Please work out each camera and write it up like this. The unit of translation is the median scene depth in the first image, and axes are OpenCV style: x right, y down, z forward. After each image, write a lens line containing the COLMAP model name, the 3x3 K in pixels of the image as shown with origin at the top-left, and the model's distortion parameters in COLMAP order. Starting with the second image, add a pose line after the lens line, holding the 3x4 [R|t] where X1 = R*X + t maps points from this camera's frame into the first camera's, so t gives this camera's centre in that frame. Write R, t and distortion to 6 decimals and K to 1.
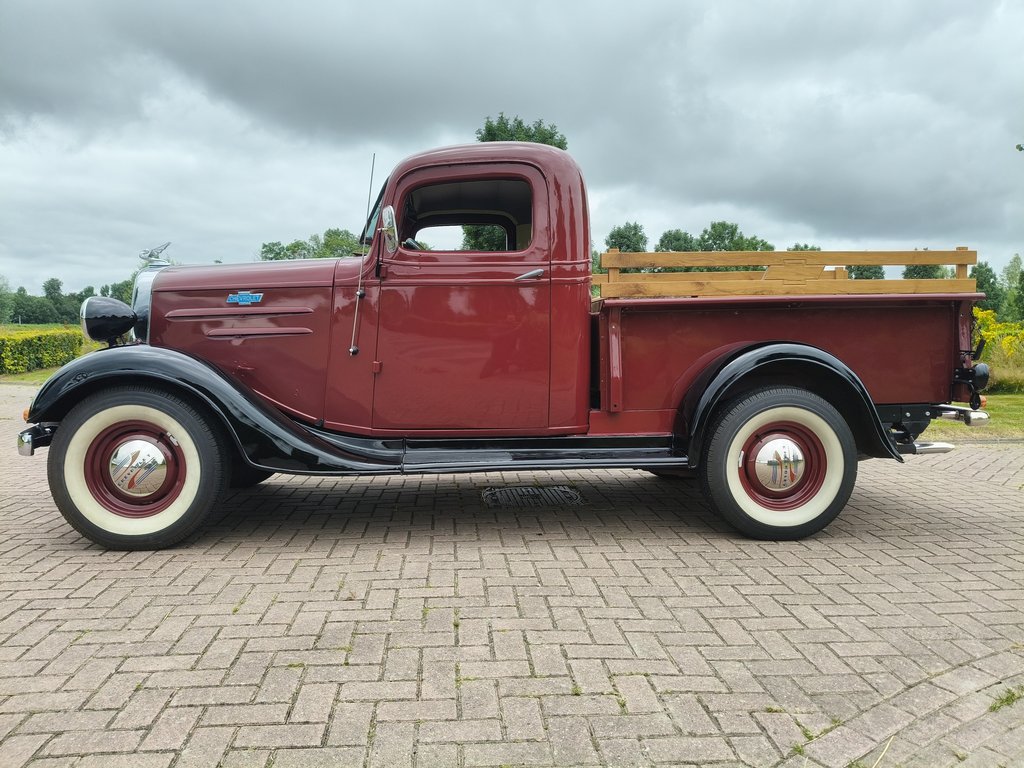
lens RADIAL K [[789.2, 0, 533.4], [0, 789.2, 384.0], [0, 0, 1]] dist [0.014934, -0.041329]
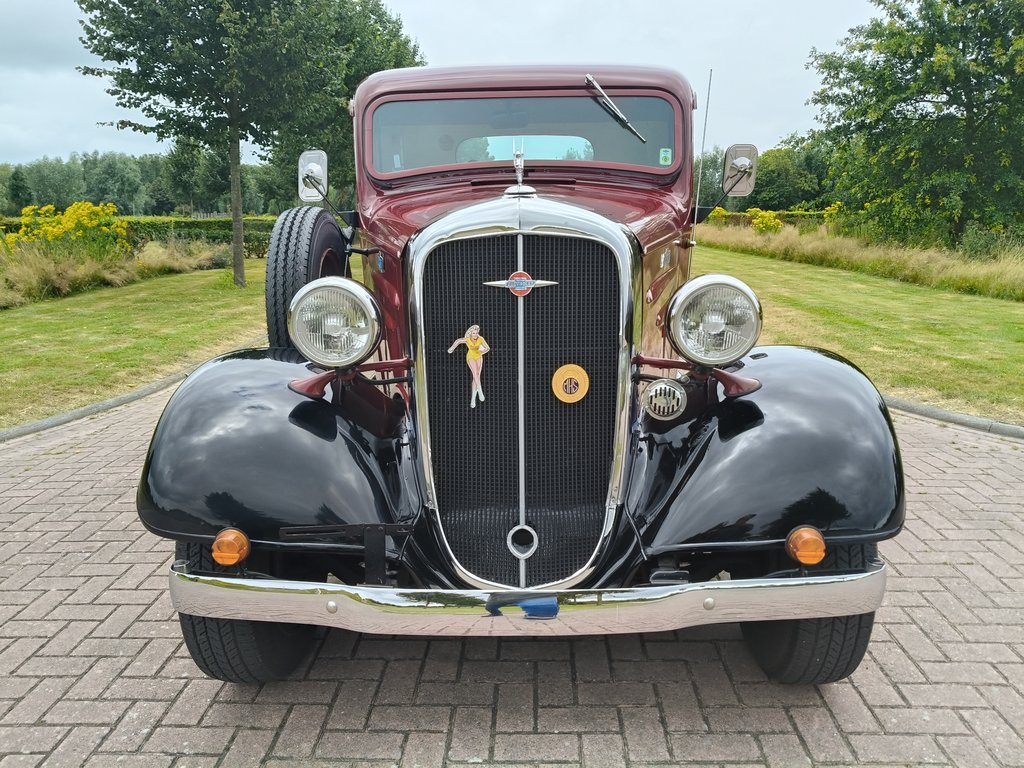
lens RADIAL K [[789.2, 0, 522.5], [0, 789.2, 375.0], [0, 0, 1]] dist [0.014934, -0.041329]
pose [[0.119802, -0.207407, 0.970891, -1.104847], [0.069850, 0.977272, 0.200152, -0.165442], [-0.990338, 0.043838, 0.131566, 1.122199]]
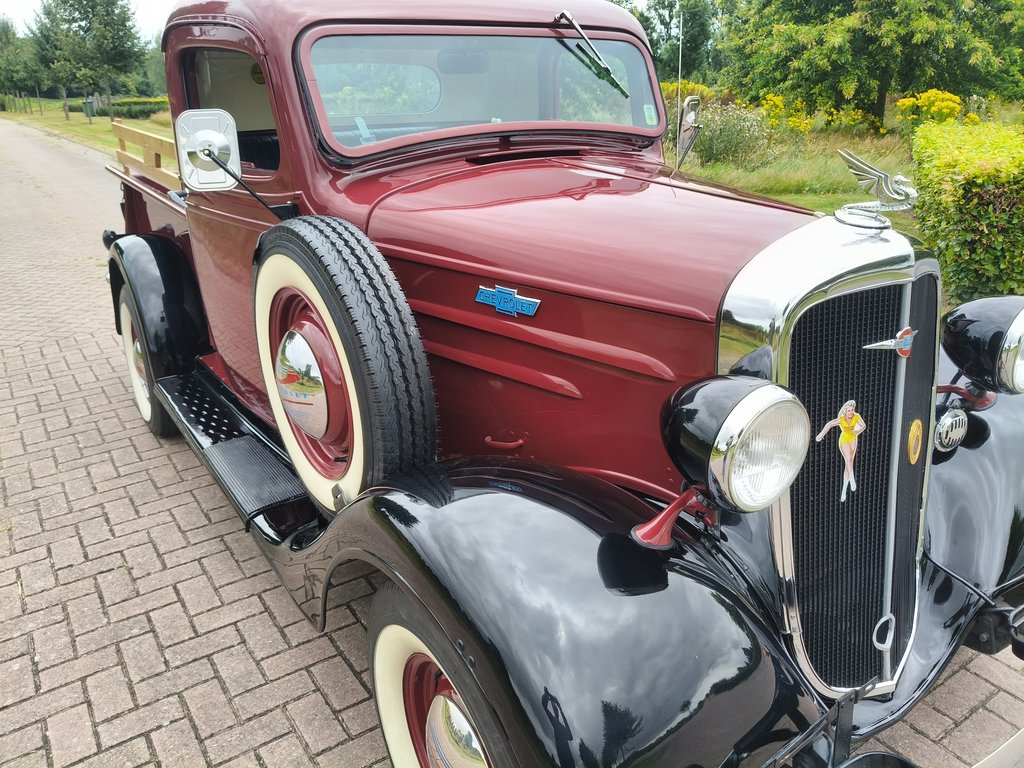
lens RADIAL K [[789.2, 0, 517.6], [0, 789.2, 365.4], [0, 0, 1]] dist [0.014934, -0.041329]
pose [[-0.482157, -0.293969, 0.825292, -0.840693], [0.059507, 0.928858, 0.365625, -0.271803], [-0.874061, 0.225399, -0.430362, 1.543523]]
